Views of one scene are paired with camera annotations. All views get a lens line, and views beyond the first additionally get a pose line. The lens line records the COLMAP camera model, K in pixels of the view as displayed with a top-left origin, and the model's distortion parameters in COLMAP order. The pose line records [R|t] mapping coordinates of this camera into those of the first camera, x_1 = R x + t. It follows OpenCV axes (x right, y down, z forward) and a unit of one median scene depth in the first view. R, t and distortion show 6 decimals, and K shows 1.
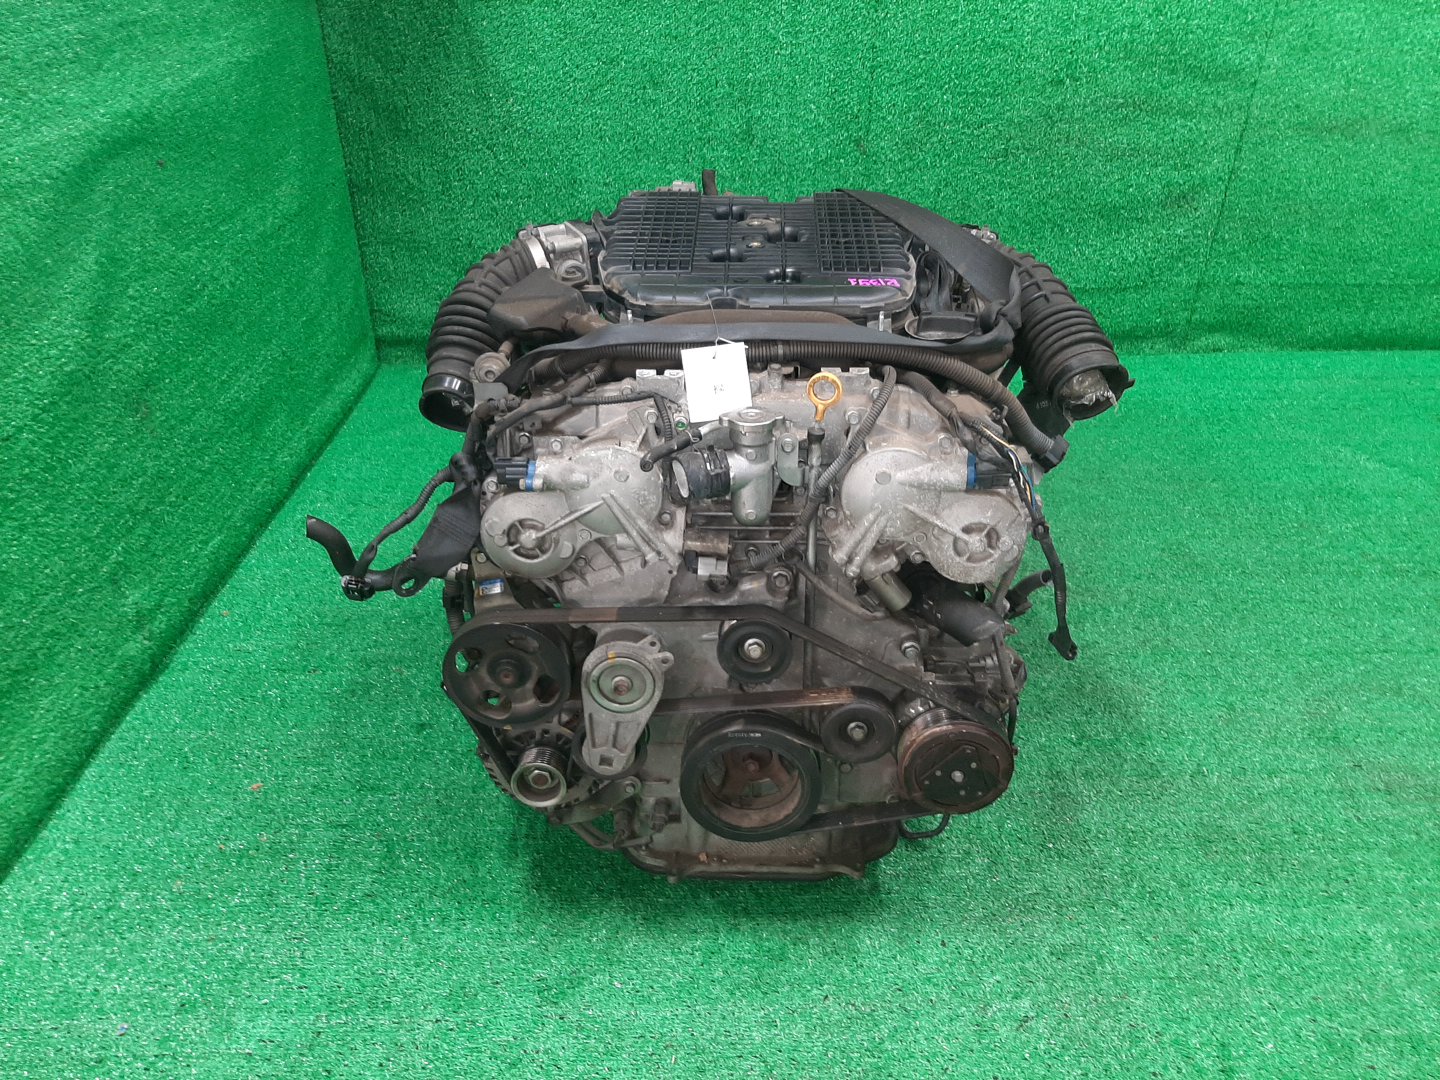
lens RADIAL K [[1101.3, 0, 720.0], [0, 1101.3, 540.0], [0, 0, 1]] dist [0.073380, -0.119883]
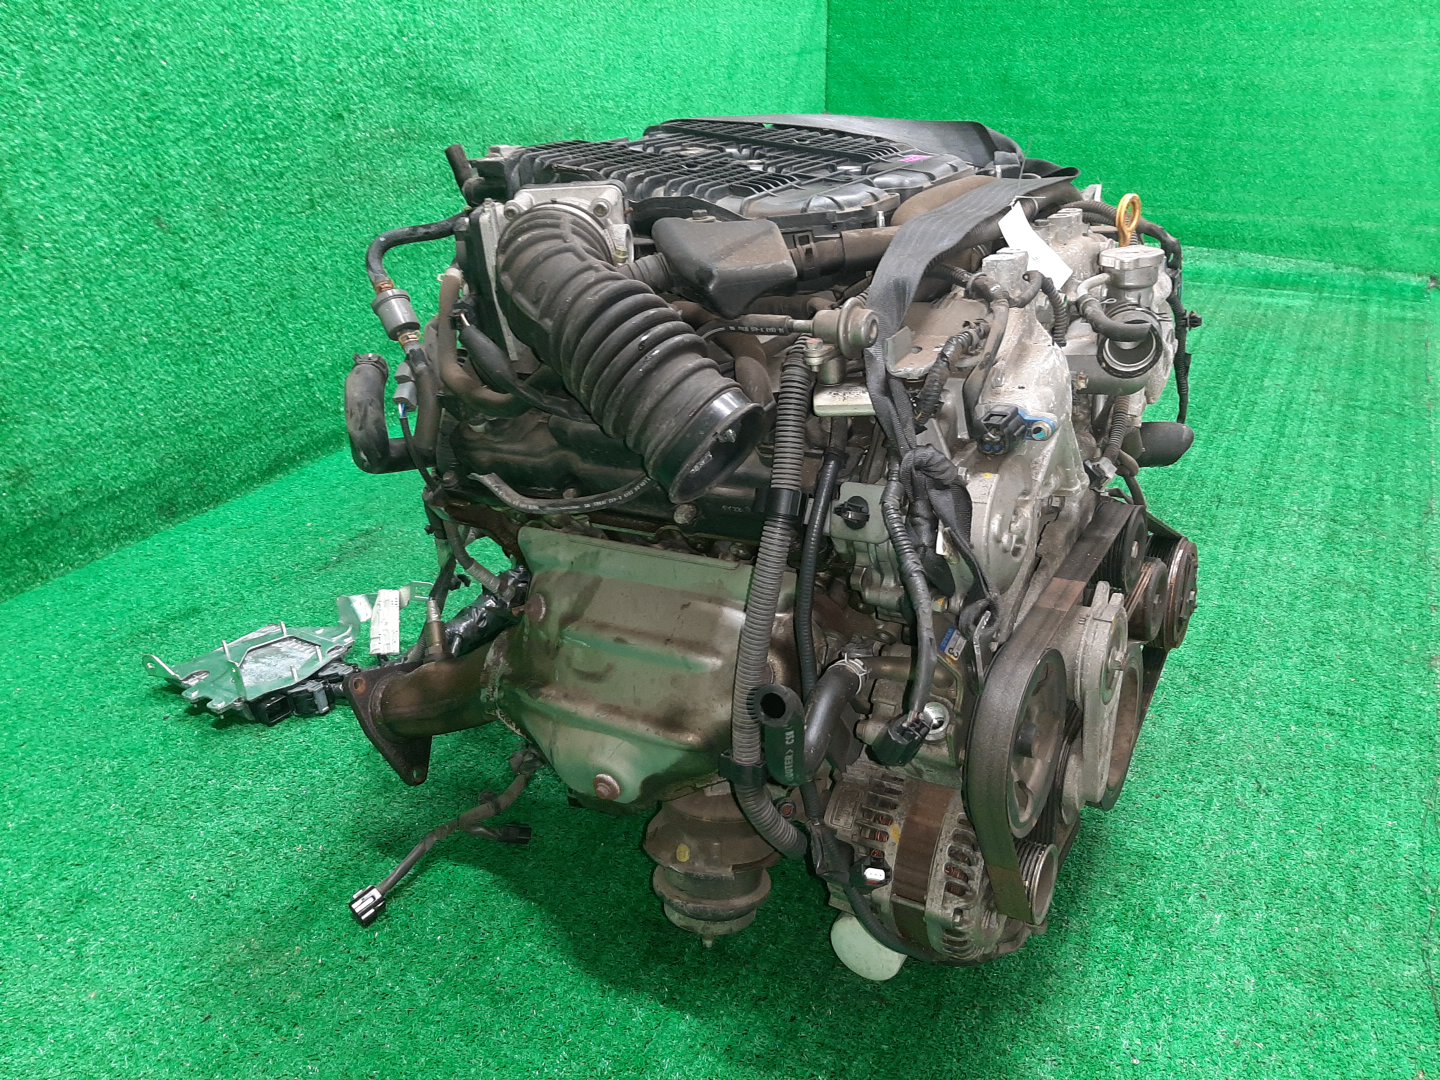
lens RADIAL K [[1101.3, 0, 720.0], [0, 1101.3, 540.0], [0, 0, 1]] dist [0.073380, -0.119883]
pose [[0.492663, -0.390182, 0.777844, -0.712196], [0.487251, 0.864279, 0.124930, -0.151488], [-0.721020, 0.317457, 0.615915, 0.640408]]
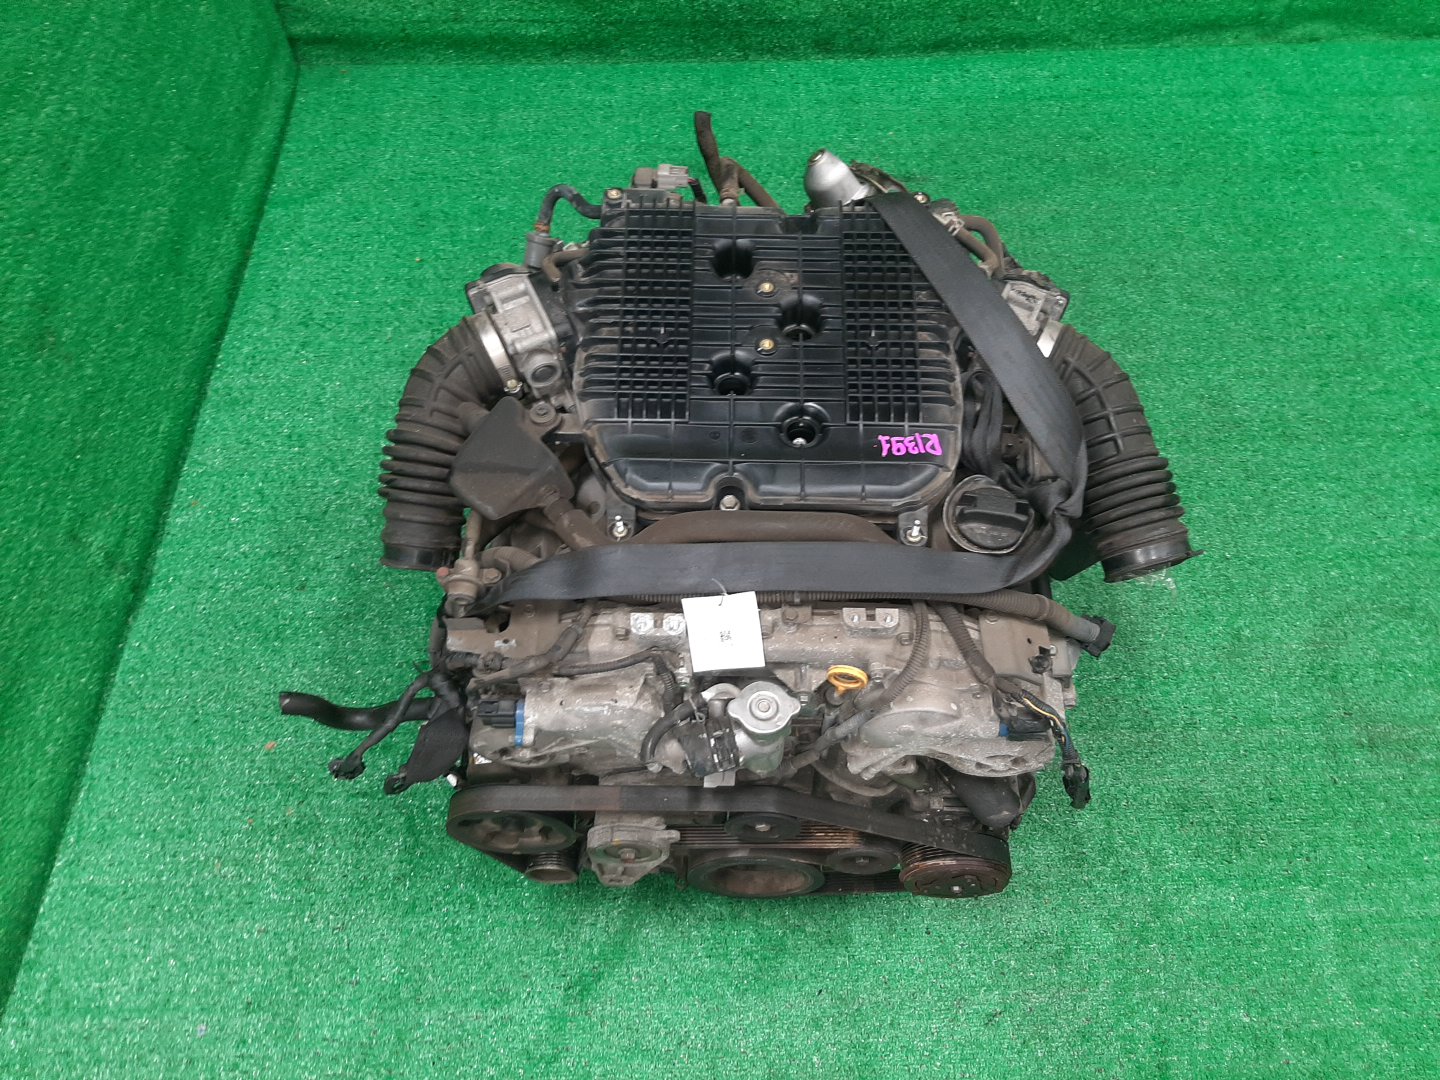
lens RADIAL K [[1101.3, 0, 720.0], [0, 1101.3, 540.0], [0, 0, 1]] dist [0.073380, -0.119883]
pose [[0.999902, -0.012987, 0.005316, -0.007895], [0.008871, 0.878509, 0.477643, -0.541579], [-0.010874, -0.477549, 0.878538, 0.232577]]
